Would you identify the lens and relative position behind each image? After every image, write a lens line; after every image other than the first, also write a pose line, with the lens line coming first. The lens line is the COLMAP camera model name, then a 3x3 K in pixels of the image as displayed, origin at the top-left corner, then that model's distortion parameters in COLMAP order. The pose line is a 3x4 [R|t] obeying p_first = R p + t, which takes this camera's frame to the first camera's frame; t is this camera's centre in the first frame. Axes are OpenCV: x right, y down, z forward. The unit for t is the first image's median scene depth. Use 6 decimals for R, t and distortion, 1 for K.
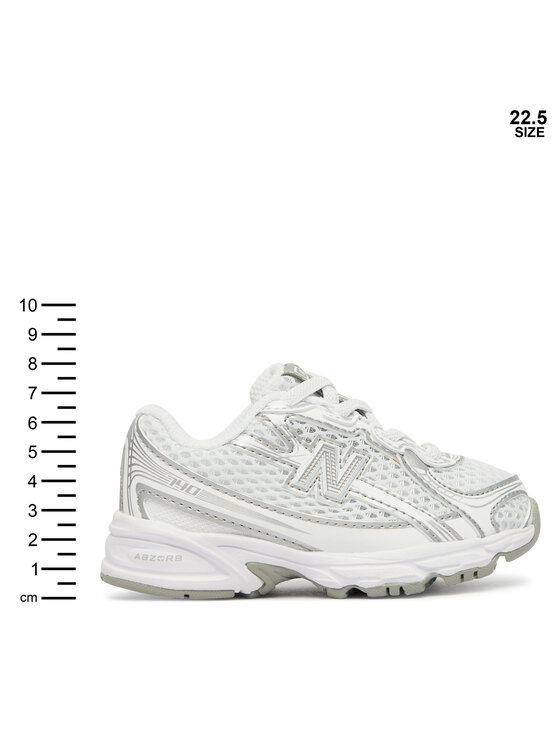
lens RADIAL K [[1168.0, 0, 281.1], [0, 1168.0, 376.5], [0, 0, 1]] dist [0.044001, 0.000000]
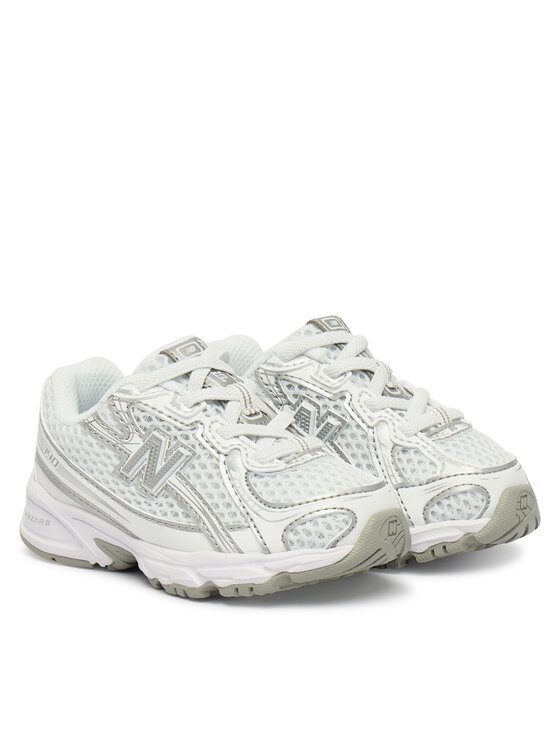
lens RADIAL K [[2195.6, 0, 279.6], [0, 2195.6, 371.7], [0, 0, 1]] dist [0.181652, 0.000000]
pose [[0.801283, 0.118909, -0.586350, 1.217856], [0.005027, 0.978678, 0.205341, -0.380304], [0.598264, -0.167484, 0.783600, -0.392418]]
